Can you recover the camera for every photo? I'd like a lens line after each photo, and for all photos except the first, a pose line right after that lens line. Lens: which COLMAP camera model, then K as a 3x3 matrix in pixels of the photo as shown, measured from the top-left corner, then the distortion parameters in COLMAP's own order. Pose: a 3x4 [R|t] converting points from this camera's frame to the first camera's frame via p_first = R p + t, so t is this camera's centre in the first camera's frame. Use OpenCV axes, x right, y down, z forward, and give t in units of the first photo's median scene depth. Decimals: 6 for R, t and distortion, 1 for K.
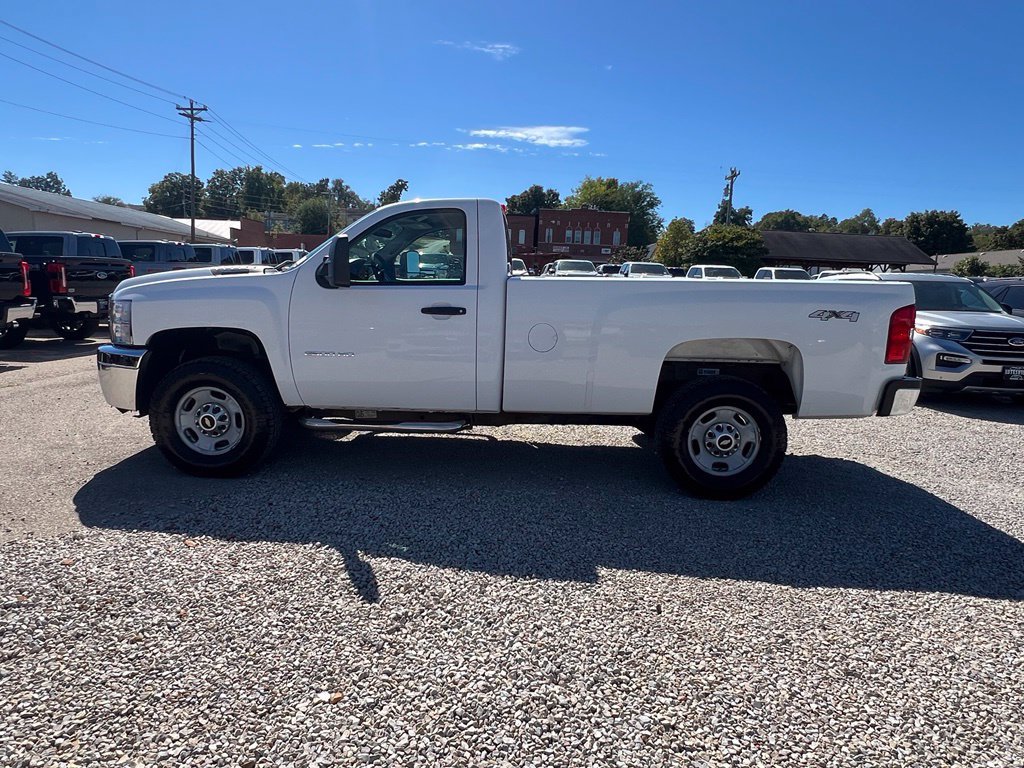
lens RADIAL K [[654.2, 0, 506.8], [0, 654.2, 386.0], [0, 0, 1]] dist [-0.008999, 0.003904]
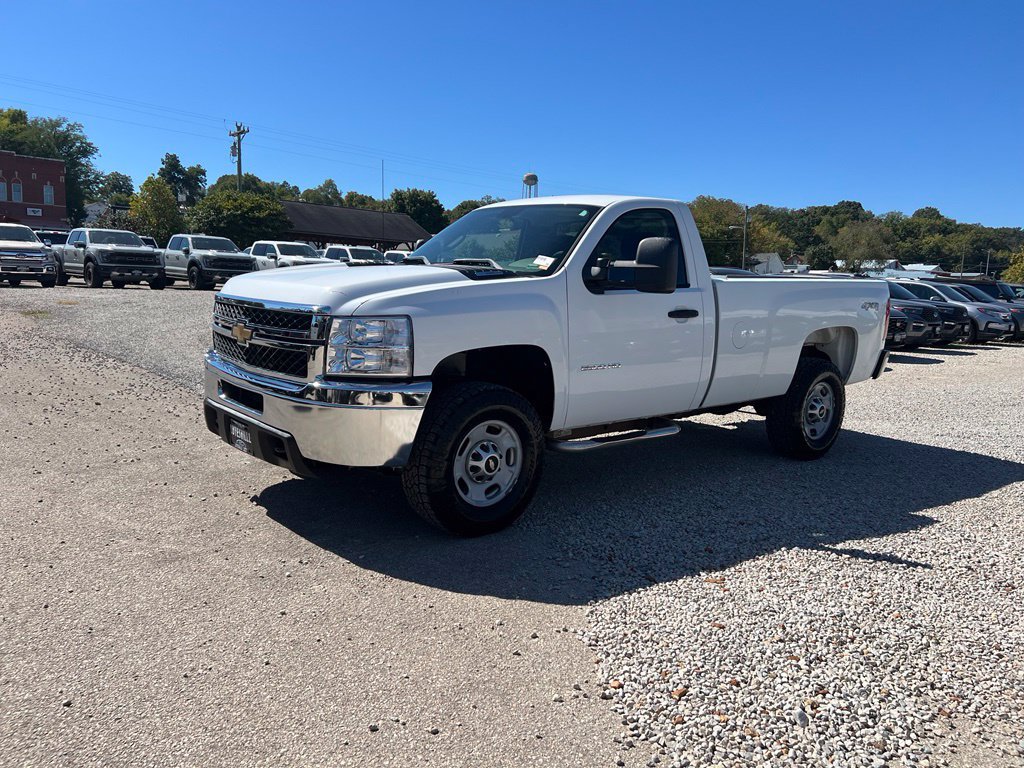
lens RADIAL K [[776.2, 0, 513.4], [0, 776.2, 382.7], [0, 0, 1]] dist [0.055586, -0.057047]
pose [[0.735376, -0.097159, 0.670658, -0.101859], [0.095359, 0.994658, 0.039536, -0.007536], [-0.670917, 0.034879, 0.740712, 0.026927]]
